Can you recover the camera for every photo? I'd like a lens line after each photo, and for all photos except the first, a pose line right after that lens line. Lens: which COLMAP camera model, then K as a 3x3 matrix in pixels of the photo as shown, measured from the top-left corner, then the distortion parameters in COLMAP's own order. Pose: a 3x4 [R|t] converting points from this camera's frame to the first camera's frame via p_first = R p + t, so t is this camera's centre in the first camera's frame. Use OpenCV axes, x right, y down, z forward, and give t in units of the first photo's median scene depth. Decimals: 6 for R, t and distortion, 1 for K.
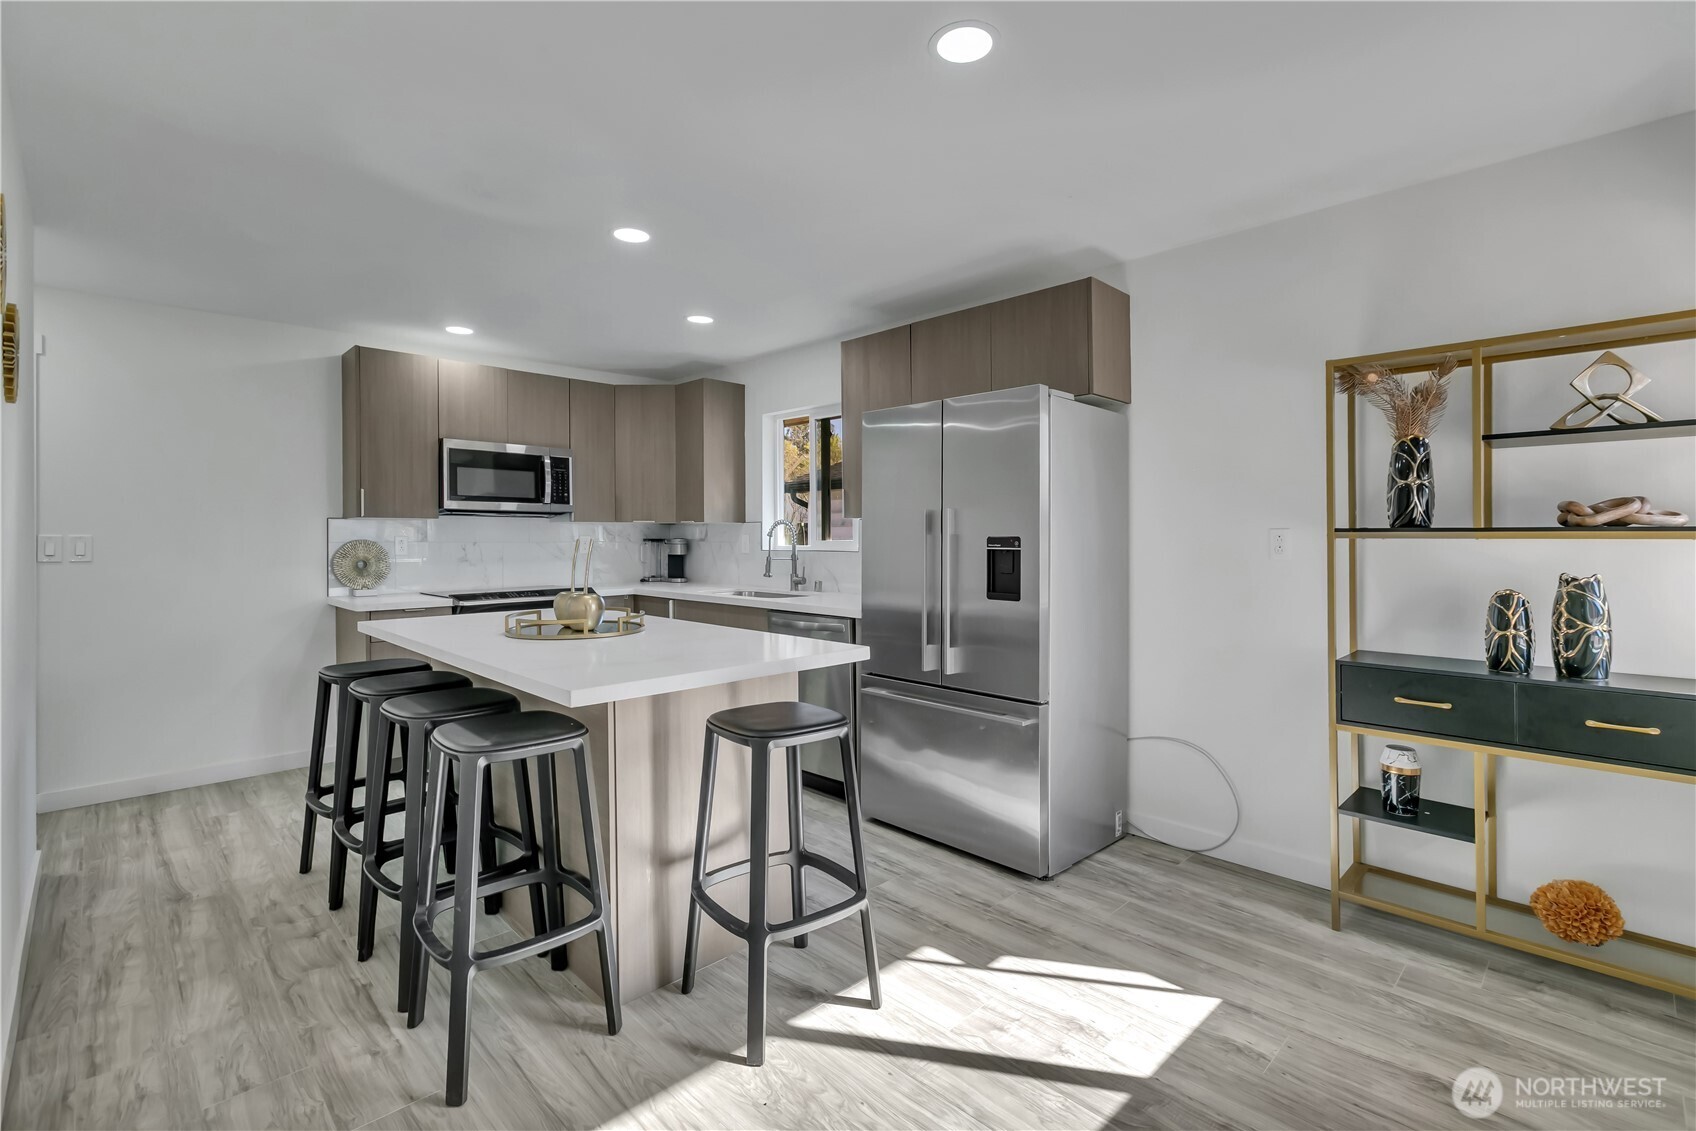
lens RADIAL K [[766.6, 0, 852.7], [0, 766.6, 539.6], [0, 0, 1]] dist [0.000103, -0.000083]
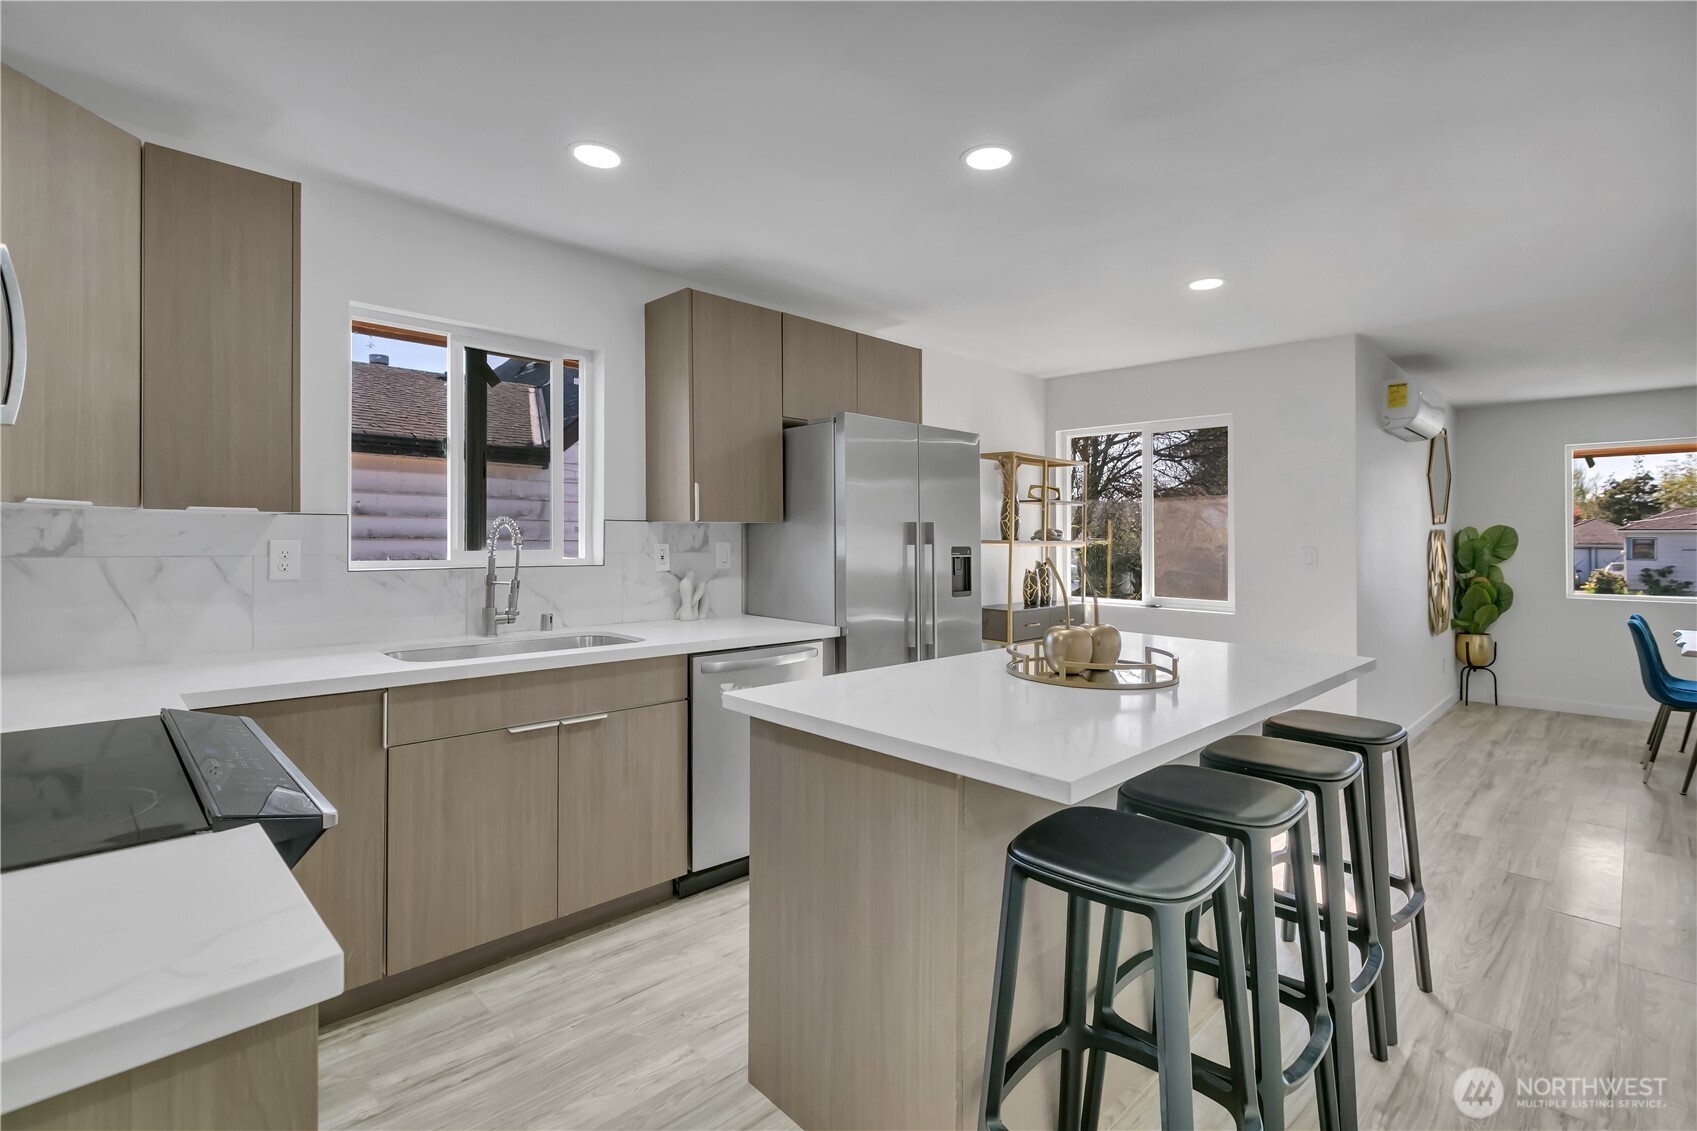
lens RADIAL K [[797.7, 0, 852.7], [0, 797.7, 528.3], [0, 0, 1]] dist [-0.000496, 0.000040]
pose [[-0.004374, 0.008830, 0.999951, -1.108225], [-0.008558, 0.999924, -0.008867, -0.020560], [-0.999954, -0.008596, -0.004298, 1.170715]]
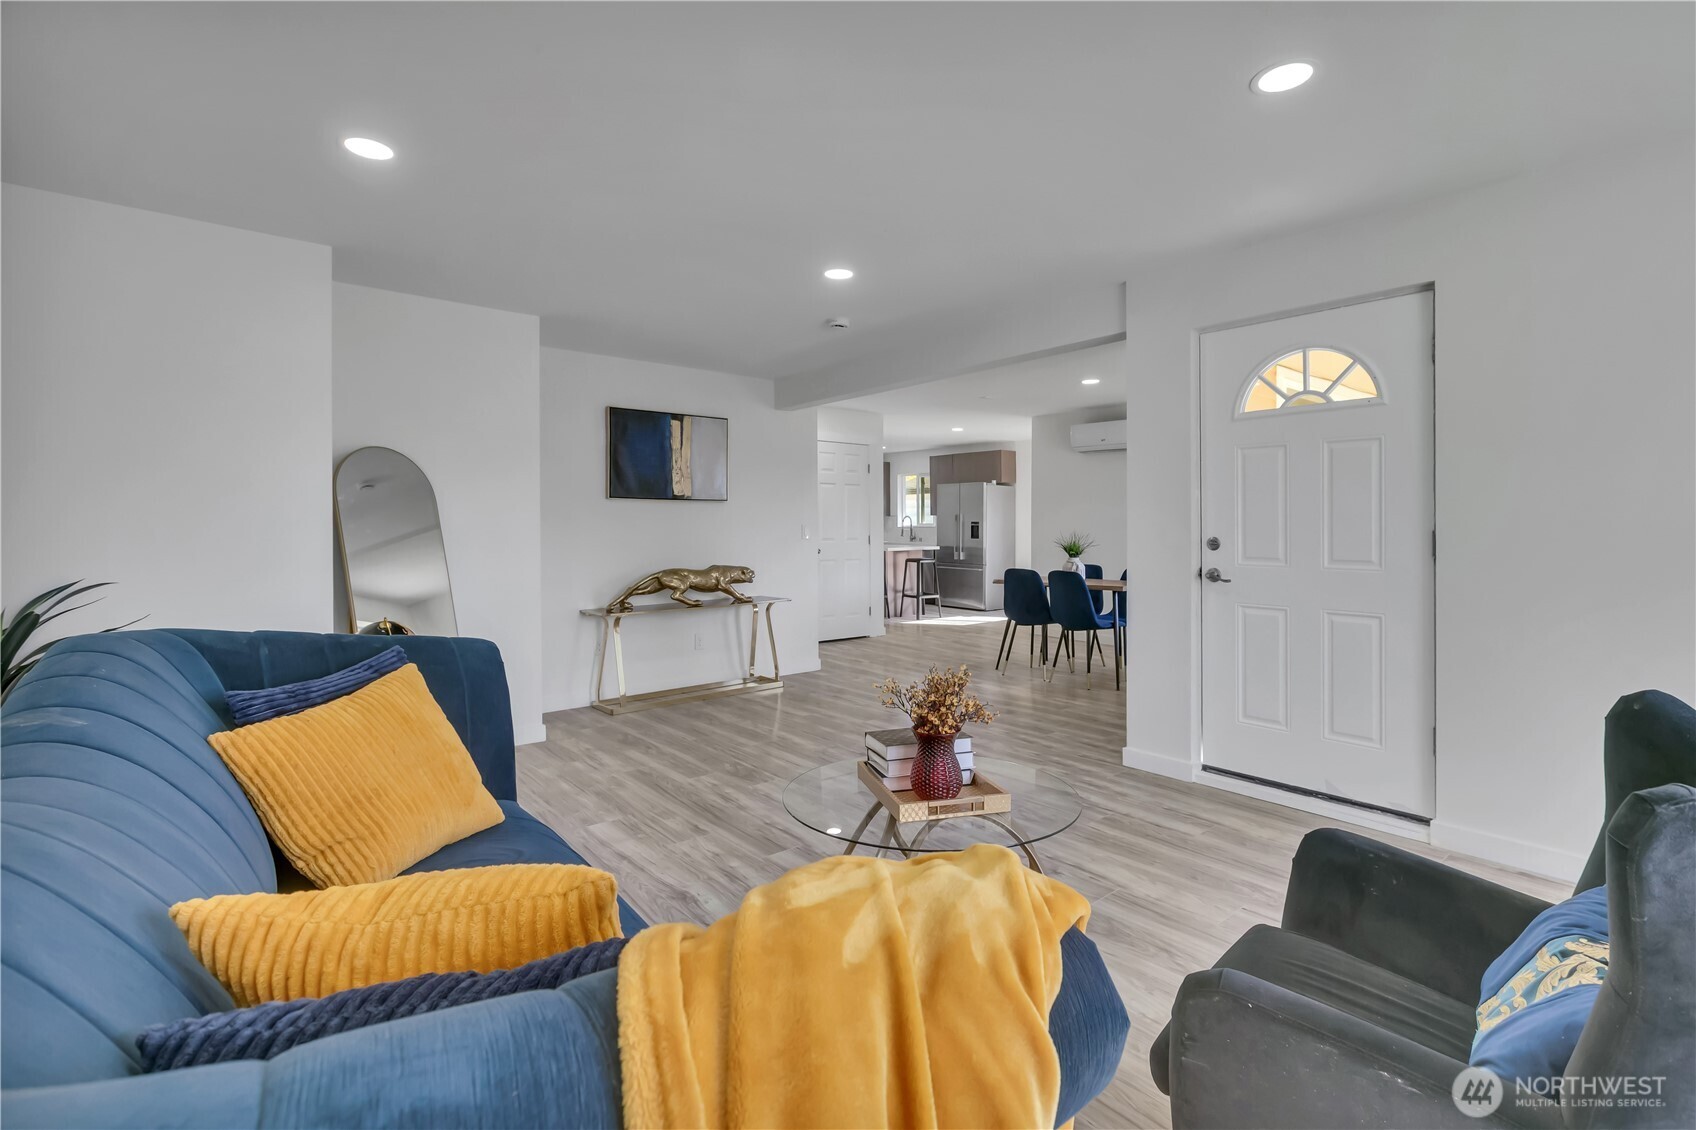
lens RADIAL K [[766.6, 0, 852.7], [0, 766.6, 539.1], [0, 0, 1]] dist [0.000103, -0.000083]
pose [[0.996021, 0.004151, -0.089018, -0.066402], [-0.002722, 0.999866, 0.016170, 0.021442], [0.089074, -0.015863, 0.995899, -2.779667]]
